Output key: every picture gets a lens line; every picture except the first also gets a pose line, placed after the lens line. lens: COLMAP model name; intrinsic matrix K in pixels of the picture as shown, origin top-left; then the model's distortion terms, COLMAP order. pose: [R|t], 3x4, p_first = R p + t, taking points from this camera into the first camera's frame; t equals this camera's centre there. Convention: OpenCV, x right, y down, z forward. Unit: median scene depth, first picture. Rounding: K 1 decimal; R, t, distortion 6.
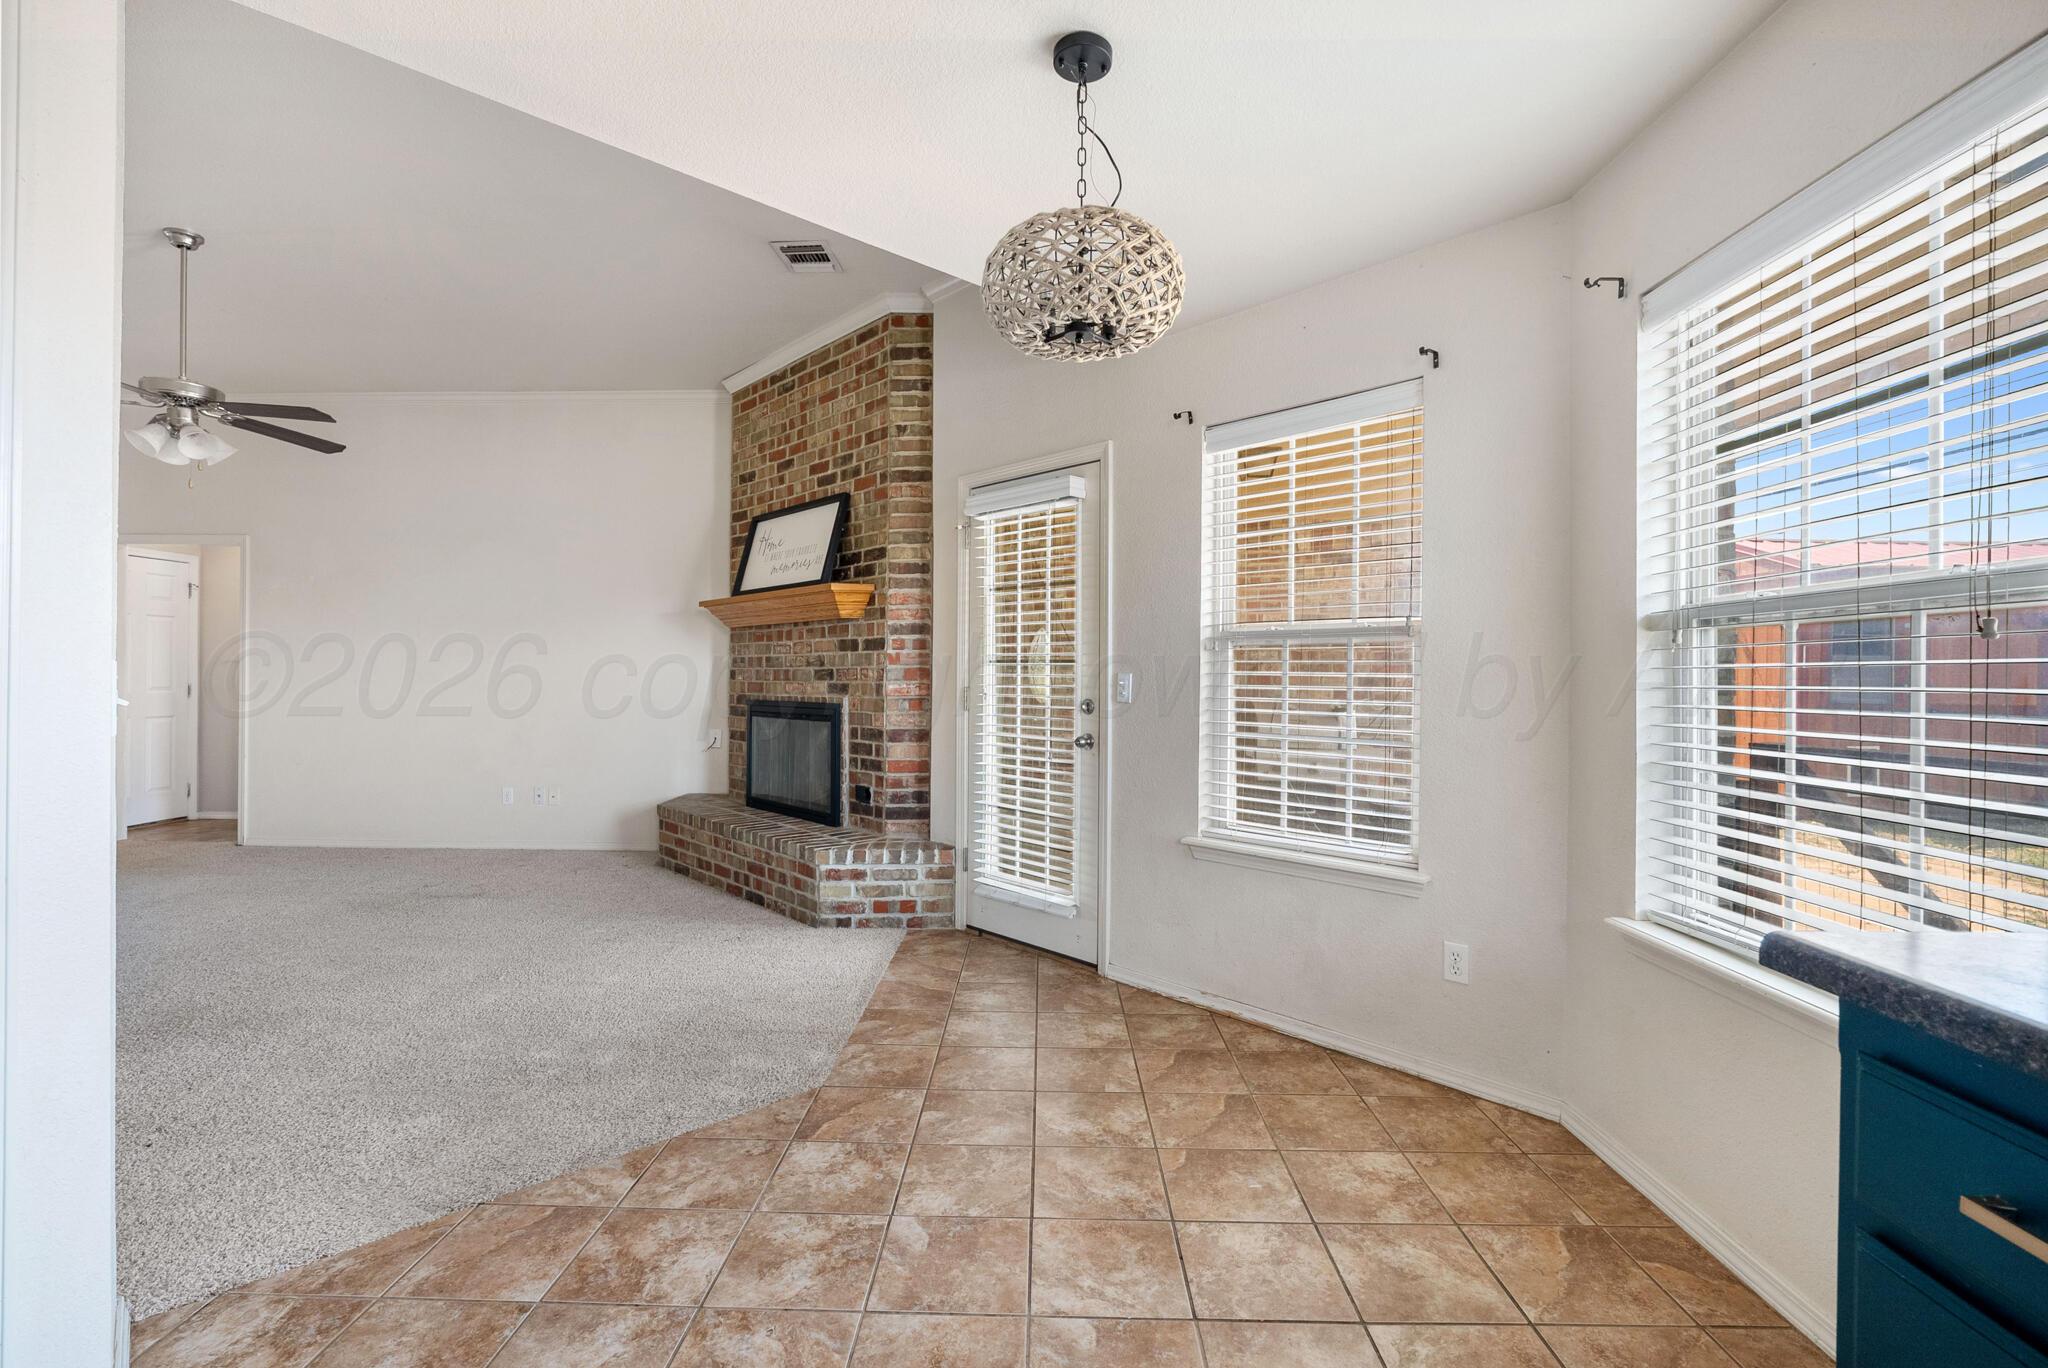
lens RADIAL K [[914.6, 0, 1024.6], [0, 914.6, 687.6], [0, 0, 1]] dist [-0.016810, 0.004711]
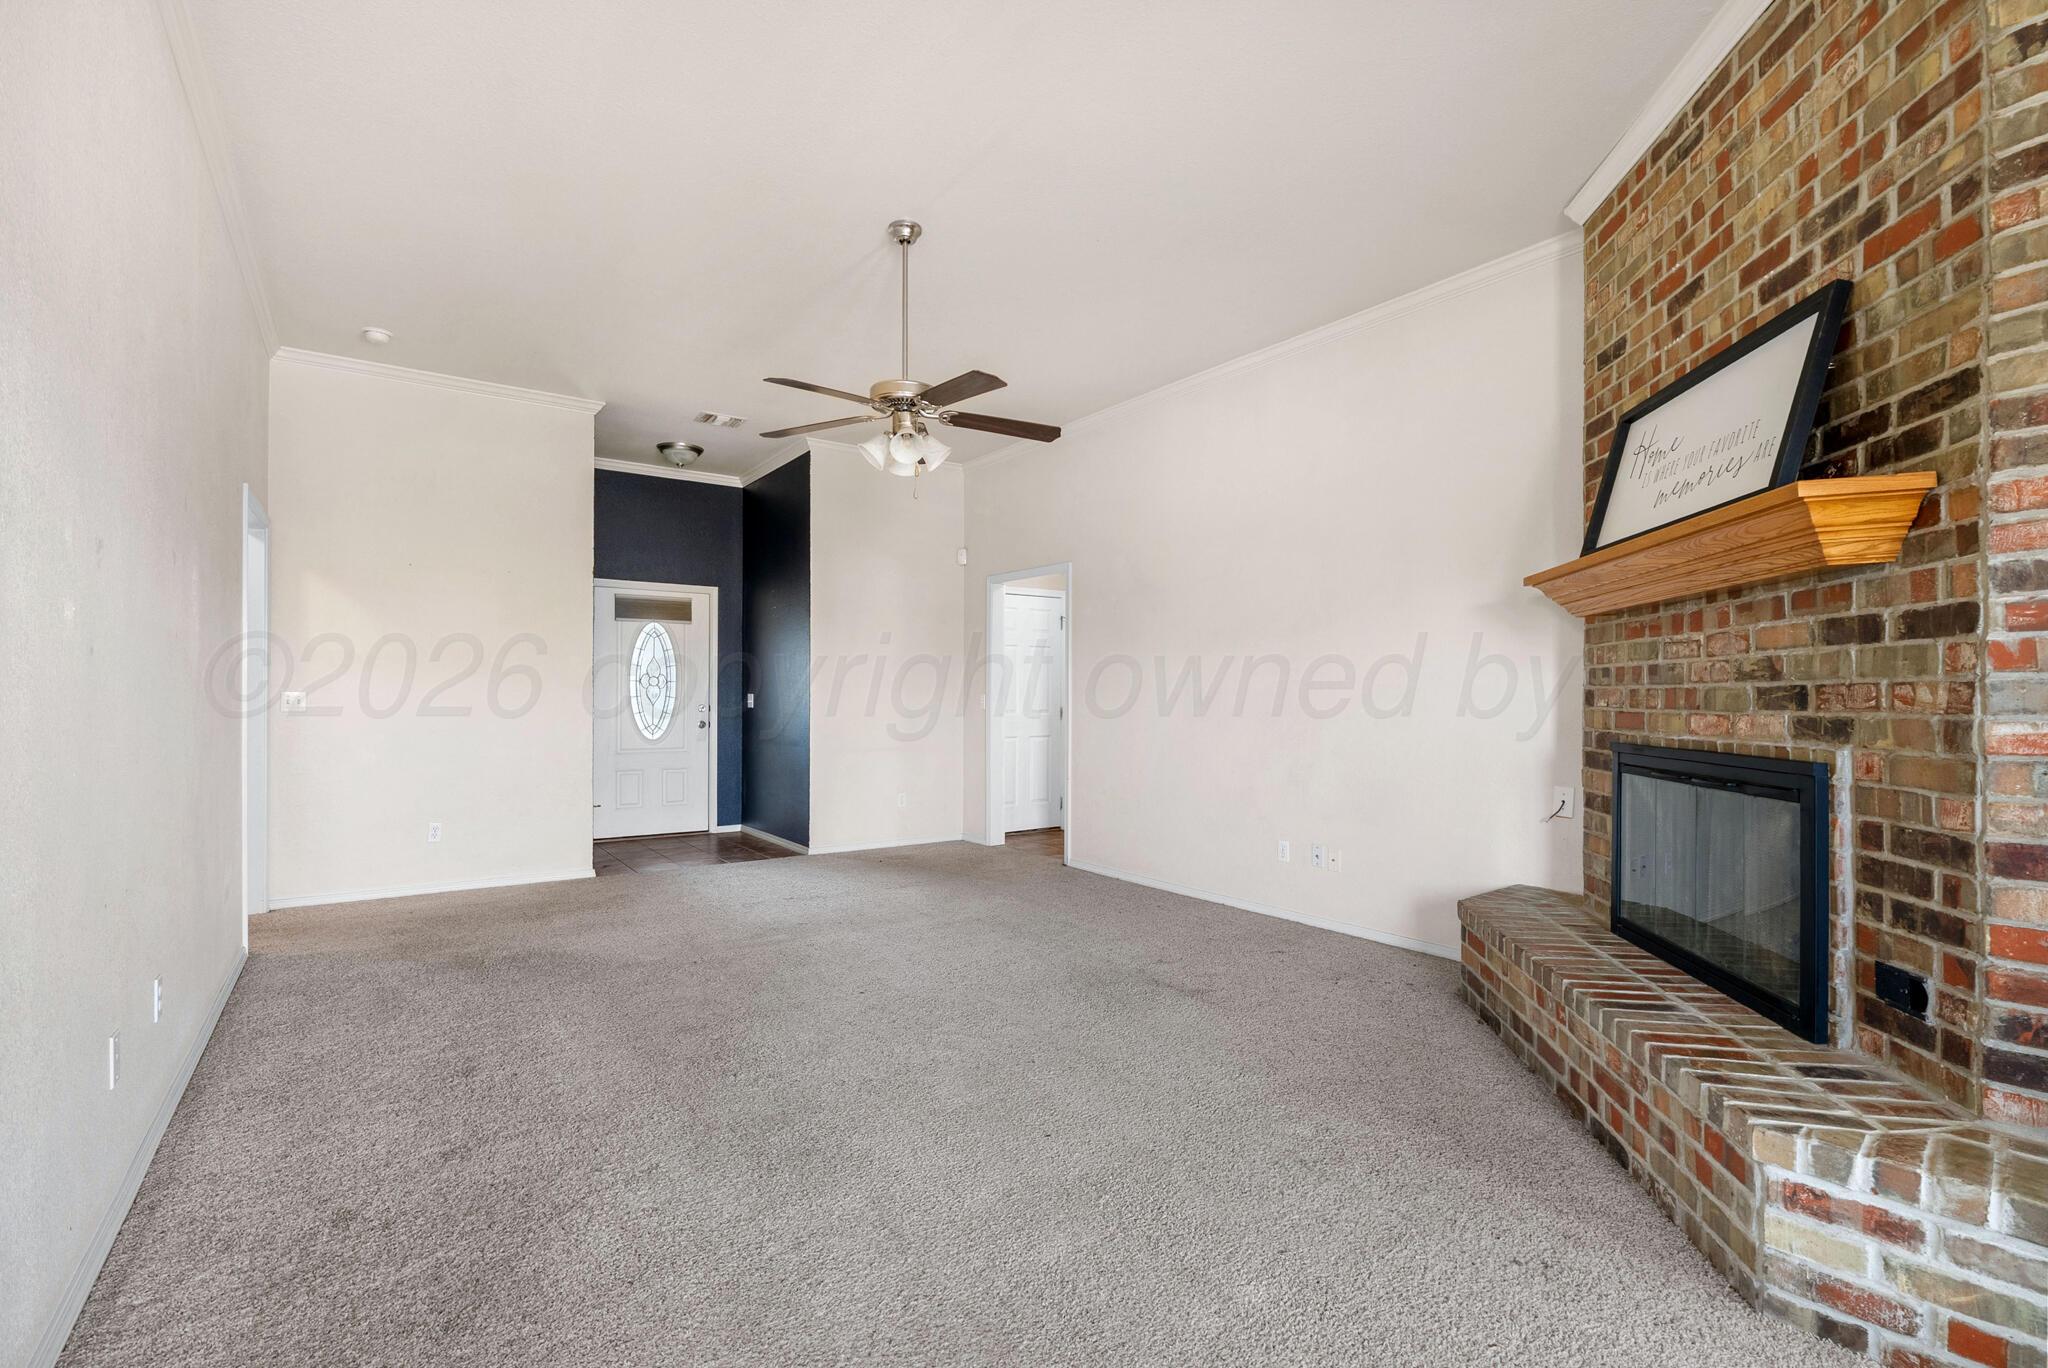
lens RADIAL K [[914.6, 0, 1024.6], [0, 914.6, 687.6], [0, 0, 1]] dist [-0.016810, 0.004711]
pose [[0.605529, -0.009892, -0.795761, -0.088866], [-0.010256, 0.999743, -0.020232, -0.006275], [0.795757, 0.020412, 0.605272, 0.428814]]
